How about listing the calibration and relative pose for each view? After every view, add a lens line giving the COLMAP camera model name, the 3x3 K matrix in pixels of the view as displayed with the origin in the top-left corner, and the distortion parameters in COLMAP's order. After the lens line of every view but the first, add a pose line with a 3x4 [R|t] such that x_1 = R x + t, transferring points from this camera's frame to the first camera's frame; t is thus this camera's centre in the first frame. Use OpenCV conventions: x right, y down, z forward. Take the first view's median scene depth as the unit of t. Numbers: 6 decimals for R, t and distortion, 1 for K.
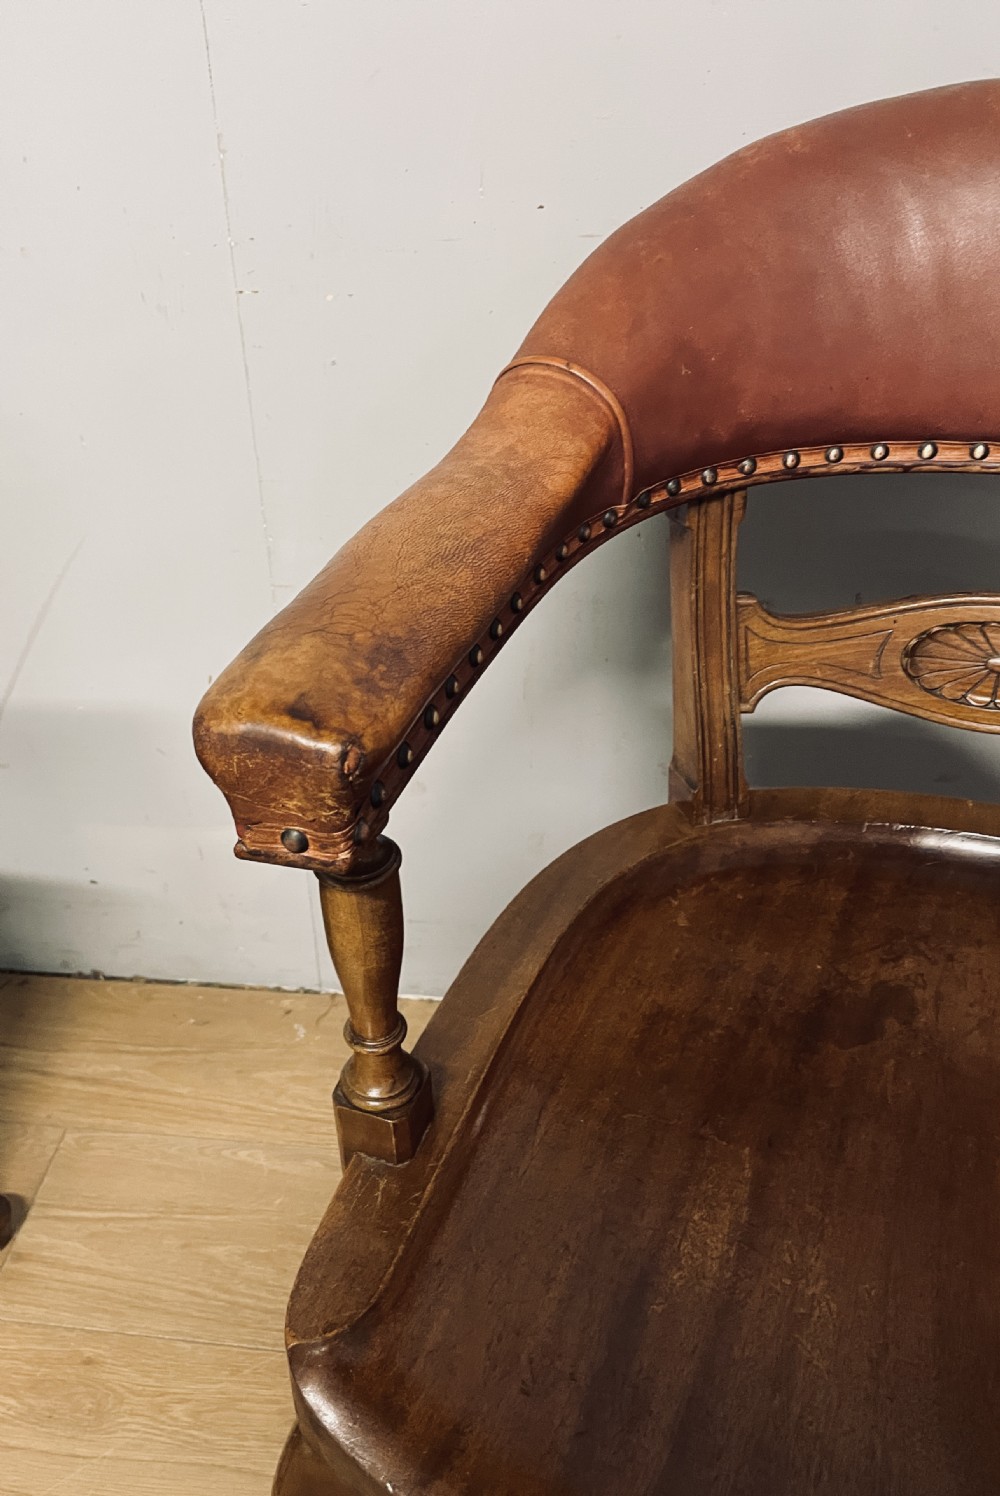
lens RADIAL K [[1195.6, 0, 398.8], [0, 1195.6, 707.5], [0, 0, 1]] dist [0.057633, -0.056221]
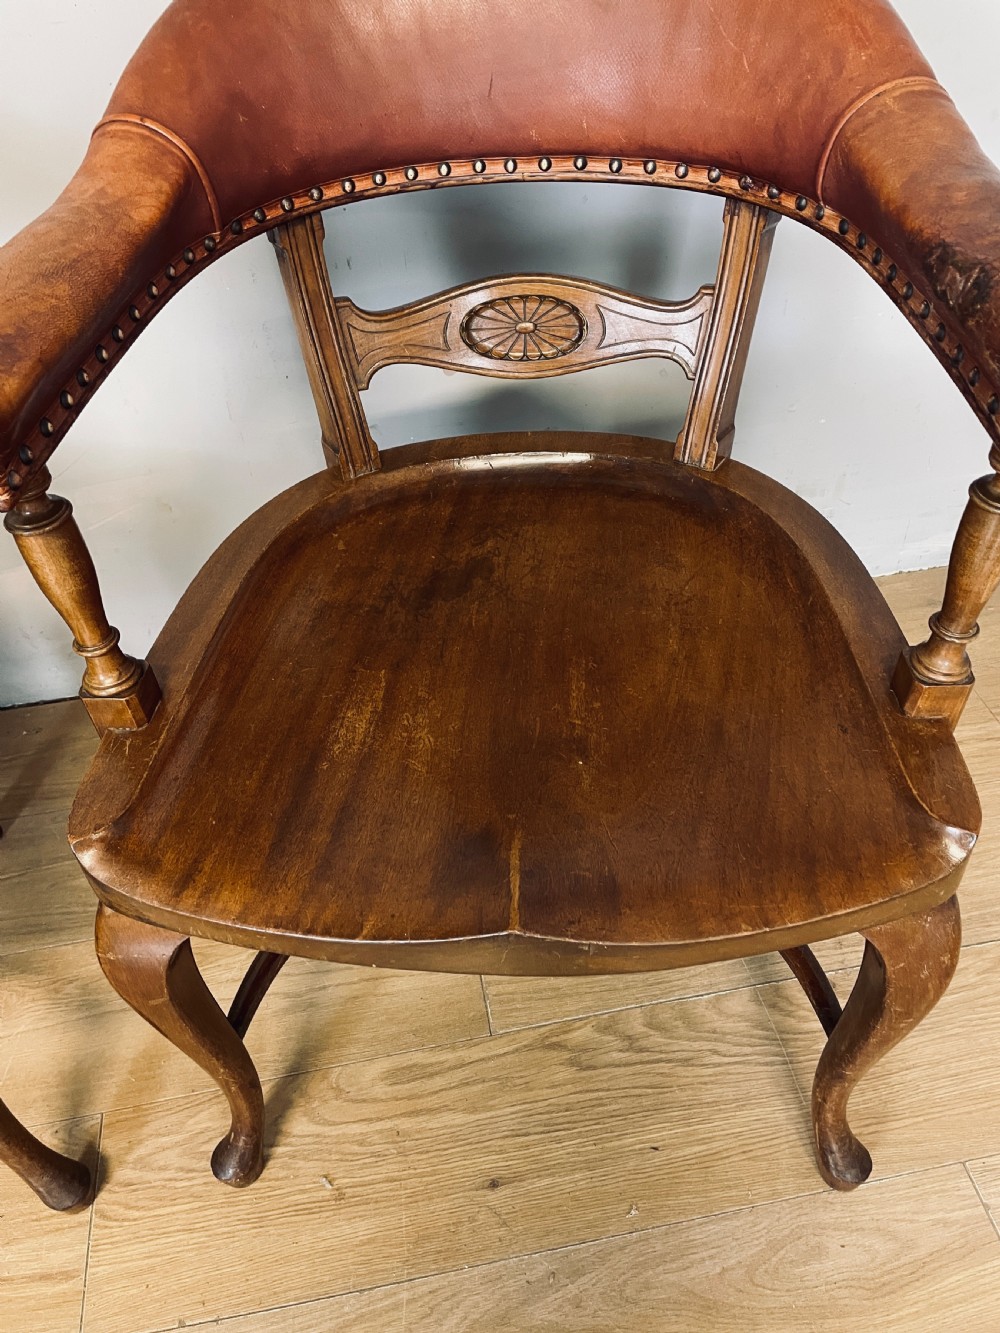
lens RADIAL K [[1005.4, 0, 505.5], [0, 1005.4, 658.9], [0, 0, 1]] dist [0.095502, -0.122628]
pose [[0.948328, -0.211126, 0.236855, 0.120388], [0.162351, 0.964243, 0.209470, 0.096222], [-0.272610, -0.160192, 0.948695, -0.214655]]
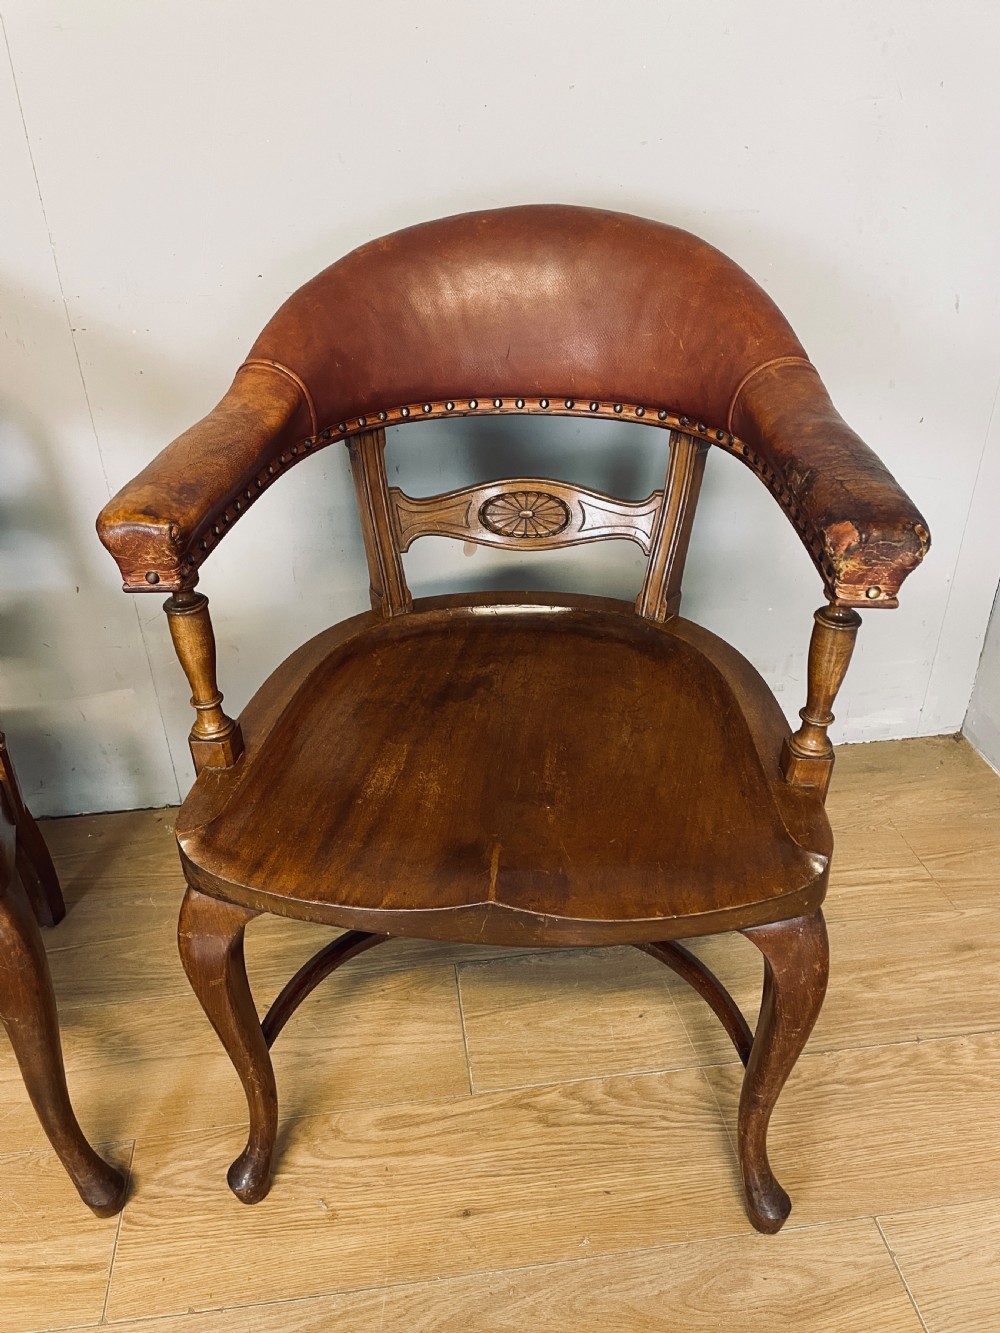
lens RADIAL K [[1005.4, 0, 494.3], [0, 1005.4, 661.5], [0, 0, 1]] dist [0.095502, -0.122628]
pose [[0.961475, -0.110911, 0.251525, 0.018596], [0.114926, 0.993373, -0.001282, 0.215164], [-0.249716, 0.030139, 0.967850, -0.597289]]
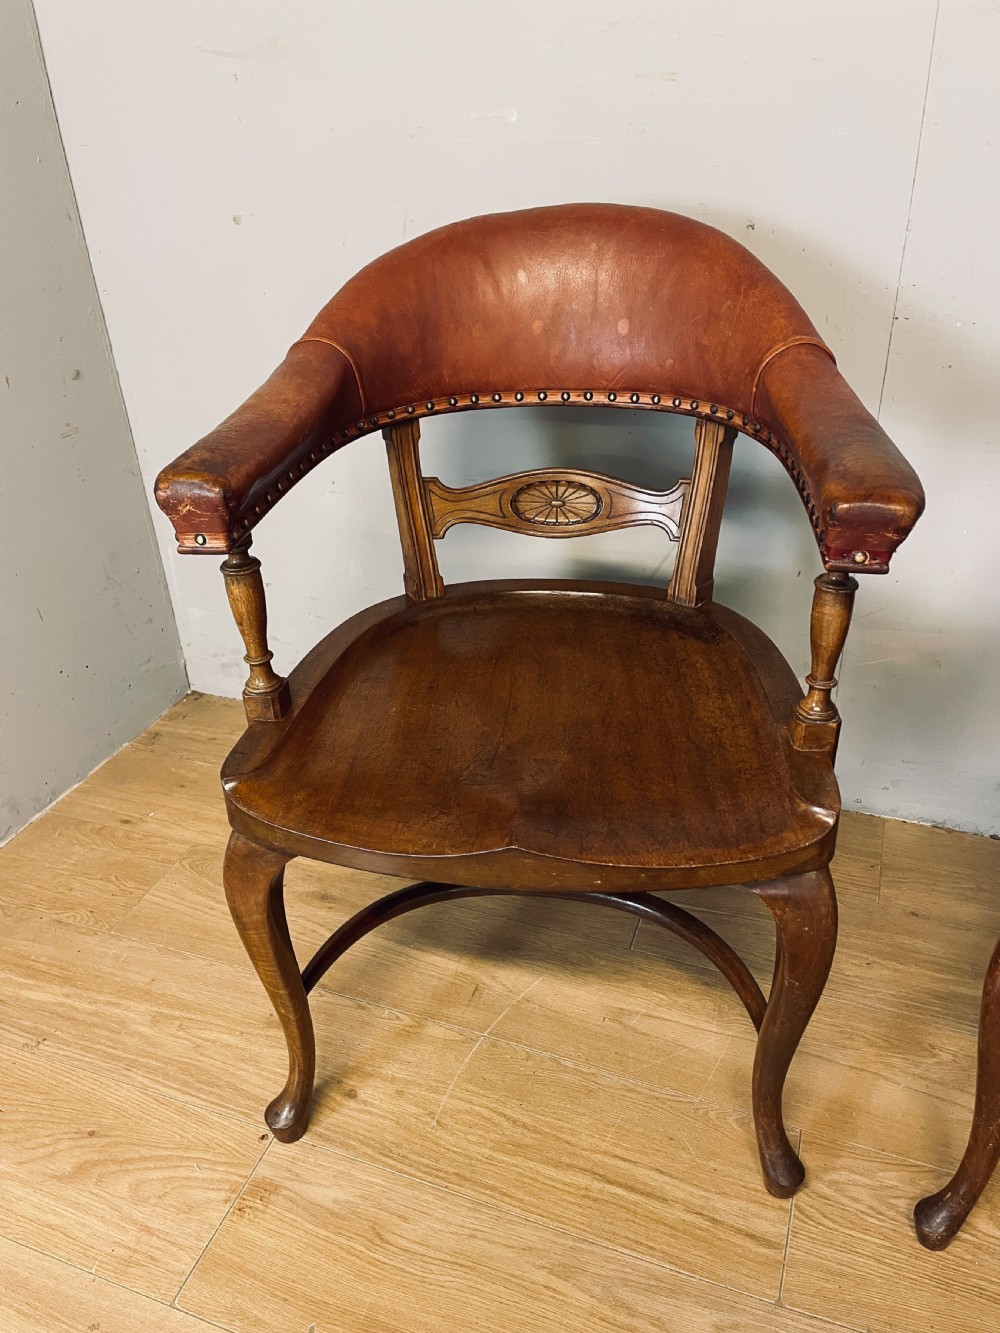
lens RADIAL K [[1005.4, 0, 492.0], [0, 1005.4, 660.7], [0, 0, 1]] dist [0.095502, -0.122628]
pose [[0.976648, 0.115282, -0.181298, -0.497692], [-0.118570, 0.992918, -0.007366, 0.239127], [0.179165, 0.028691, 0.983401, -0.547187]]
